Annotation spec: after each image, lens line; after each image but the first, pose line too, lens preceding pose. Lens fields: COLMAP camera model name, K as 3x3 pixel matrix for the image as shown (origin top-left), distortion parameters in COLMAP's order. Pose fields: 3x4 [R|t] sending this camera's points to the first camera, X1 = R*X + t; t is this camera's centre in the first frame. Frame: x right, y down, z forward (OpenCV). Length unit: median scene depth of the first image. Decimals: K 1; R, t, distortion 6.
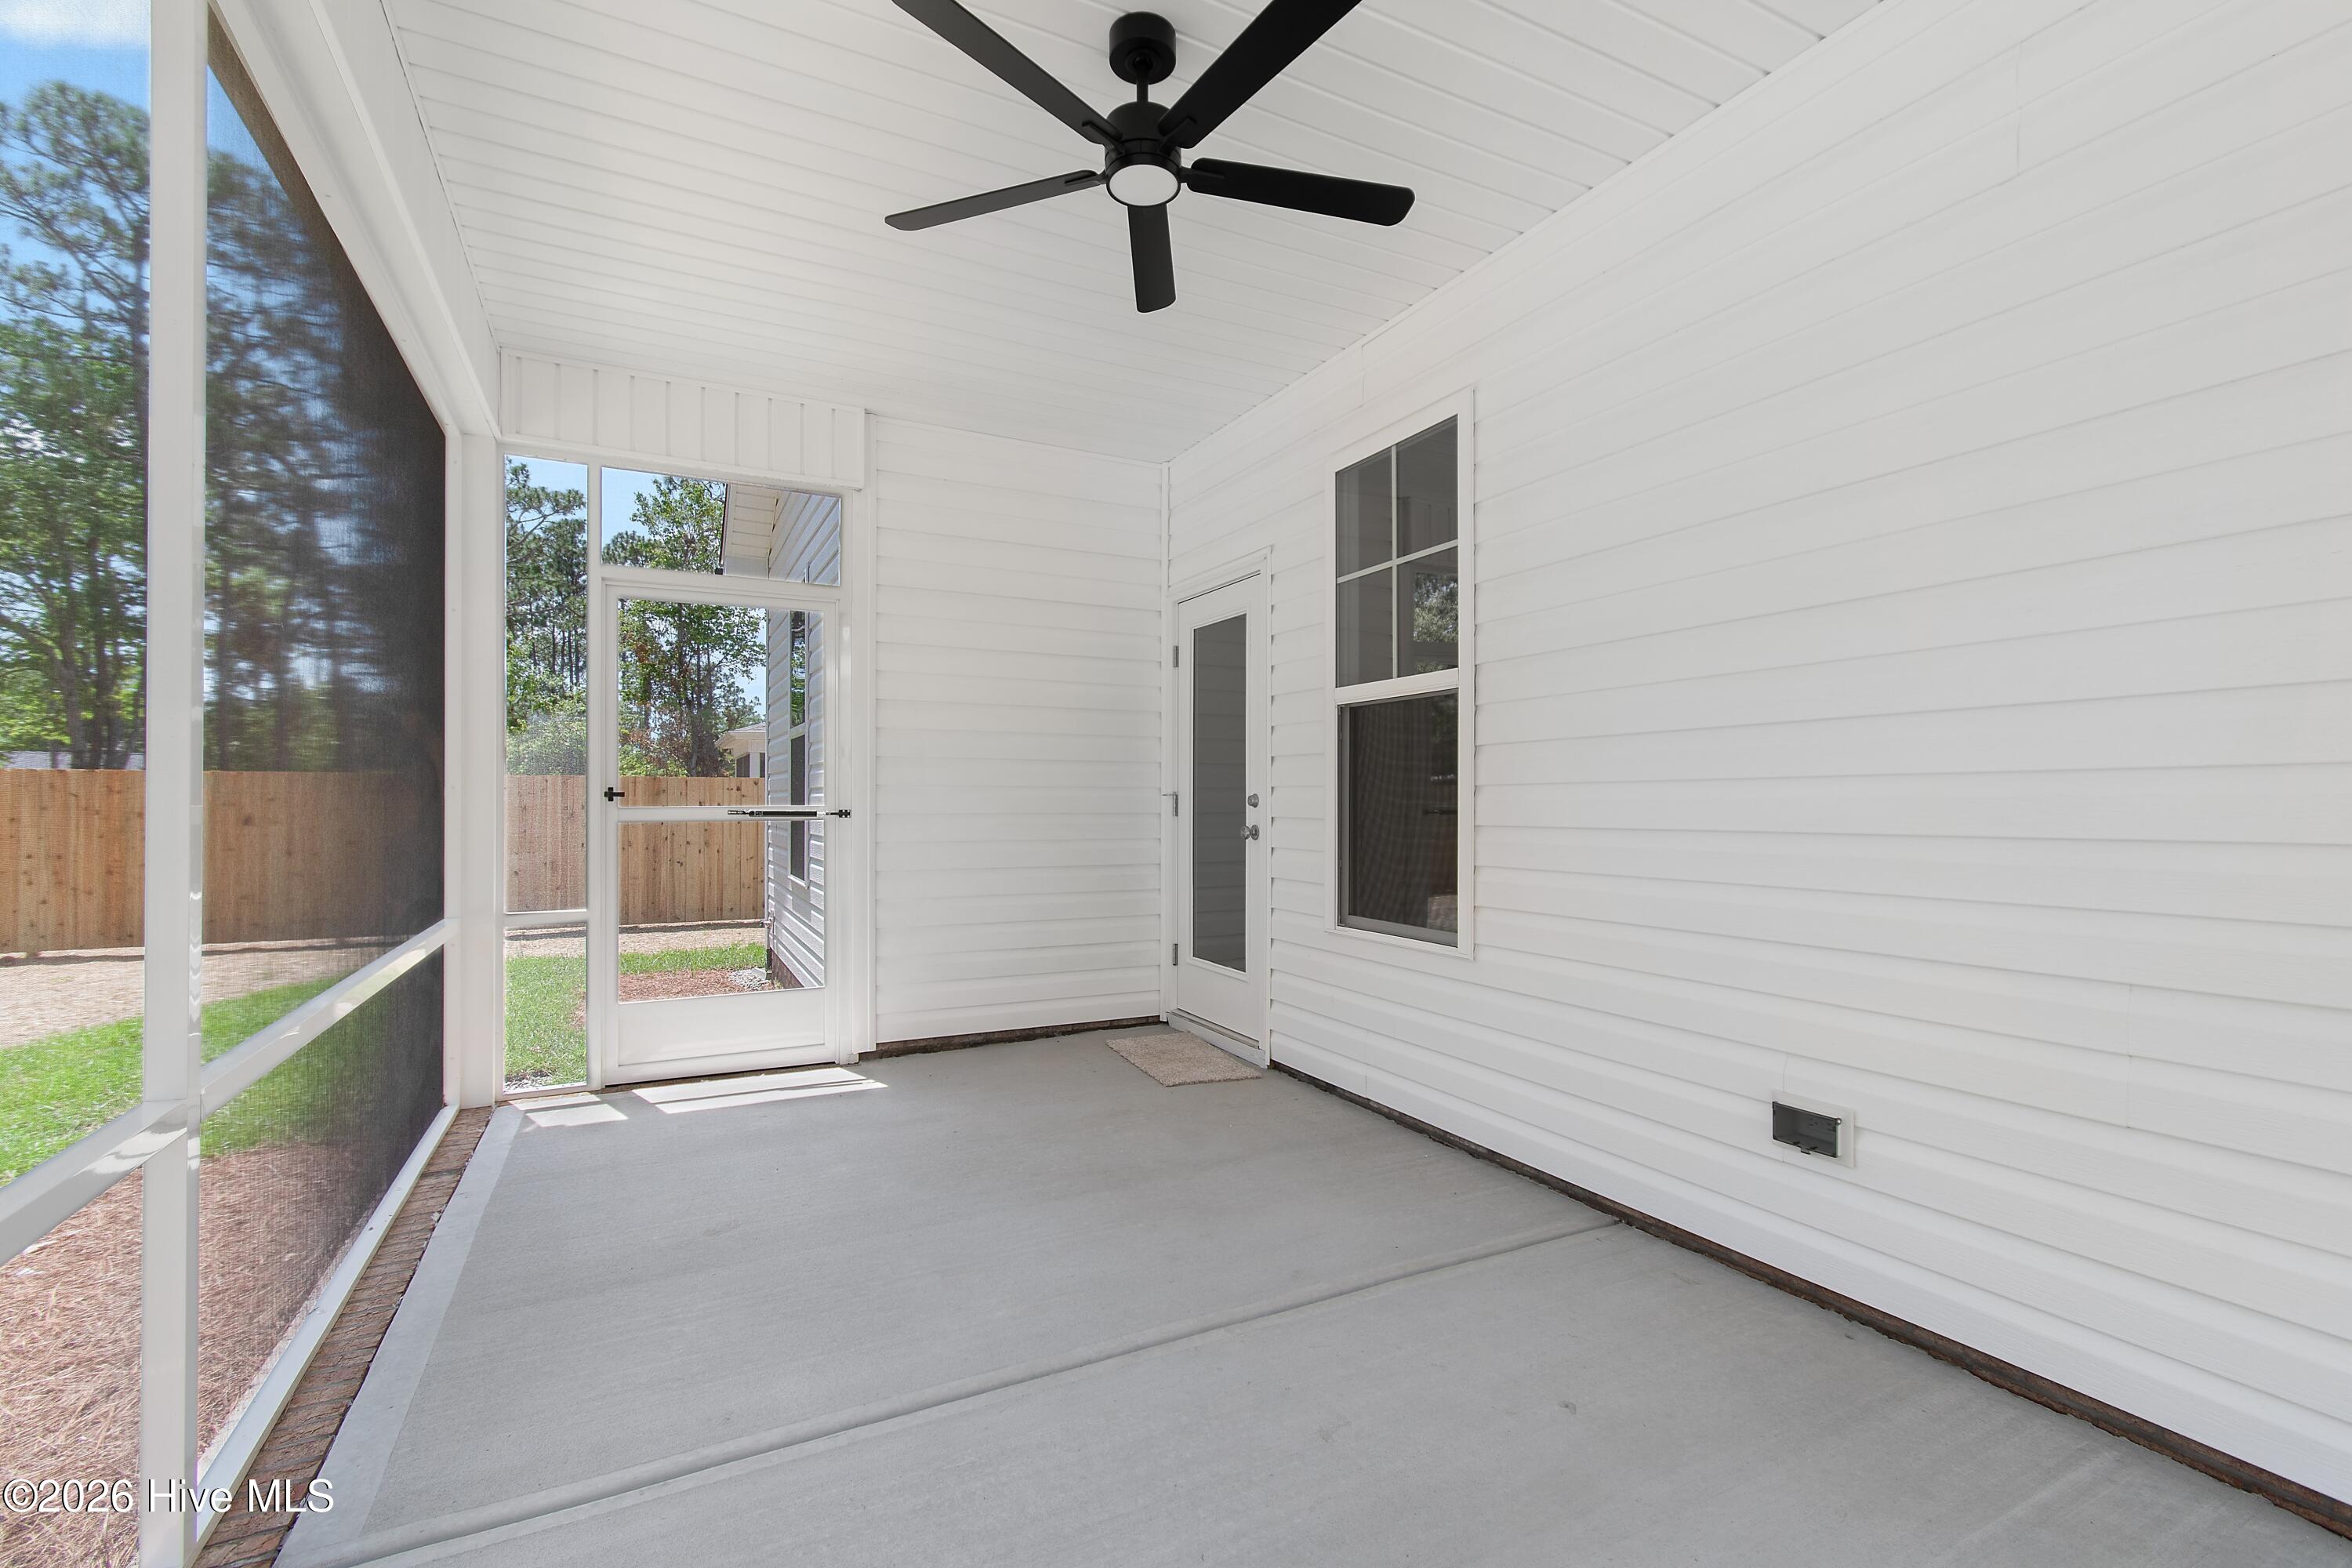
lens RADIAL K [[1043.1, 0, 1181.5], [0, 1043.1, 794.2], [0, 0, 1]] dist [0.004018, -0.000536]
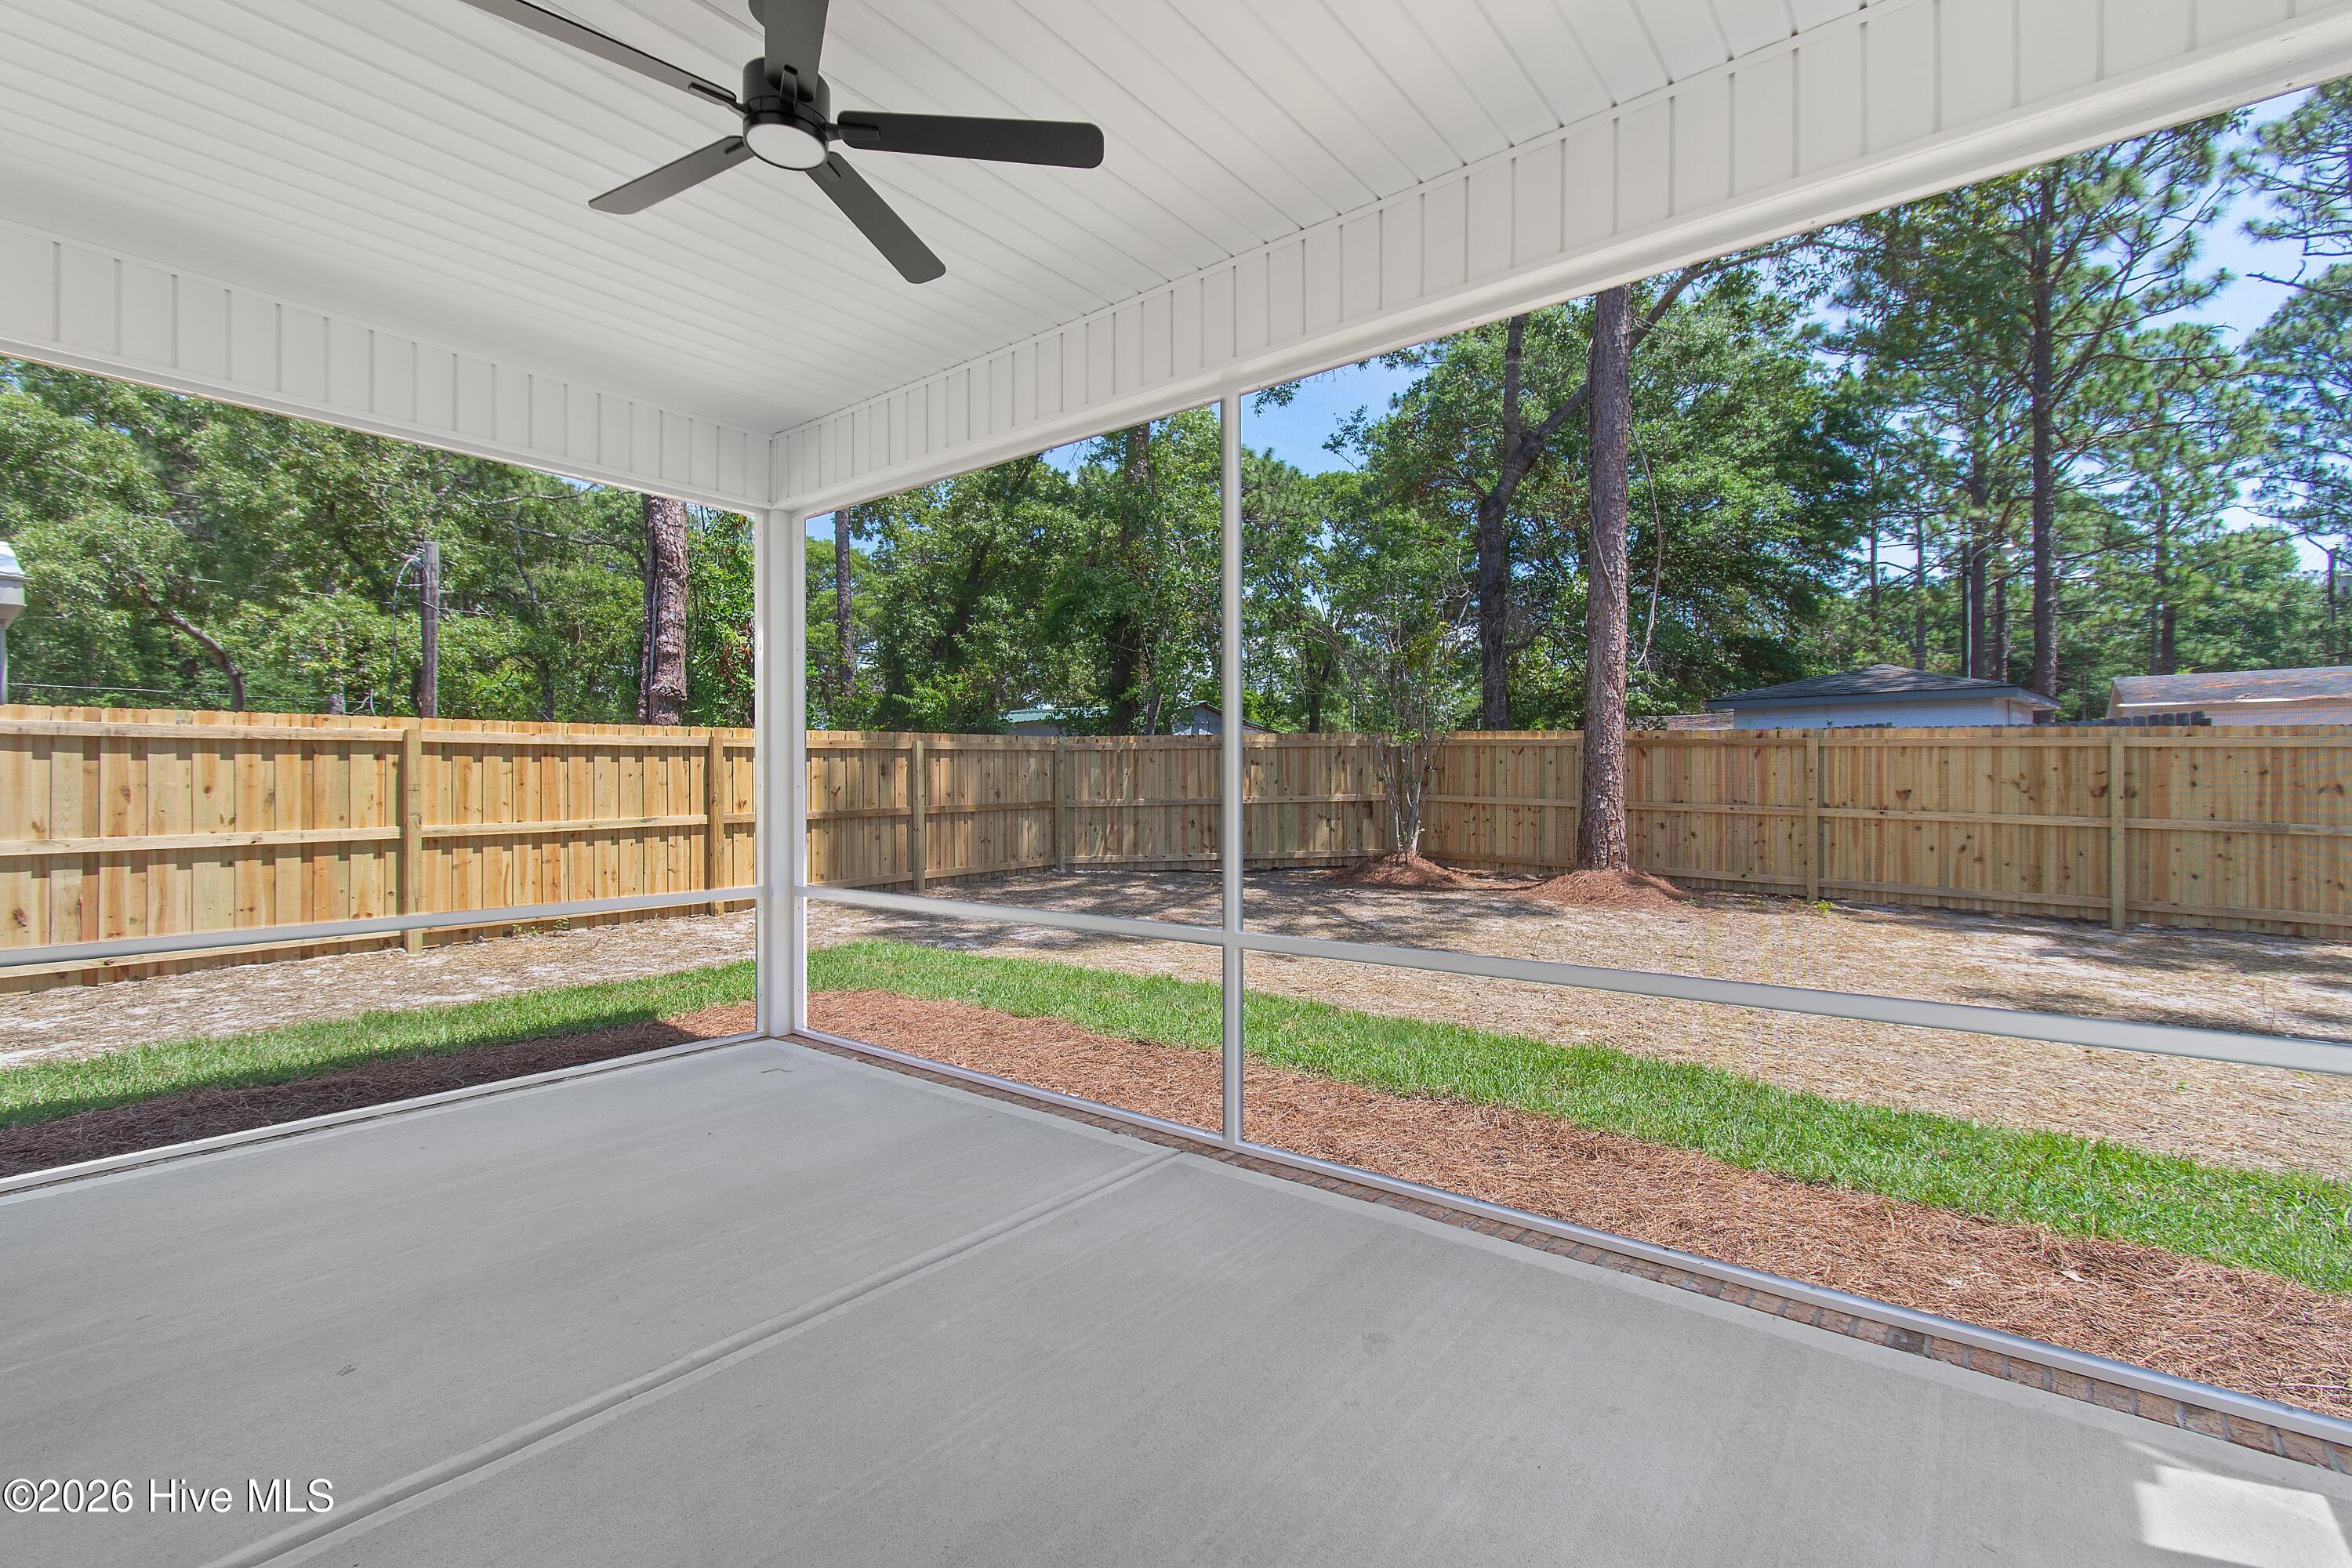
lens RADIAL K [[1043.1, 0, 1178.0], [0, 1043.1, 781.0], [0, 0, 1]] dist [0.004018, -0.000536]
pose [[-0.913107, -0.002832, -0.407711, 0.016126], [0.000659, 0.999964, -0.008424, -0.002240], [0.407721, -0.007961, -0.913072, 1.373935]]
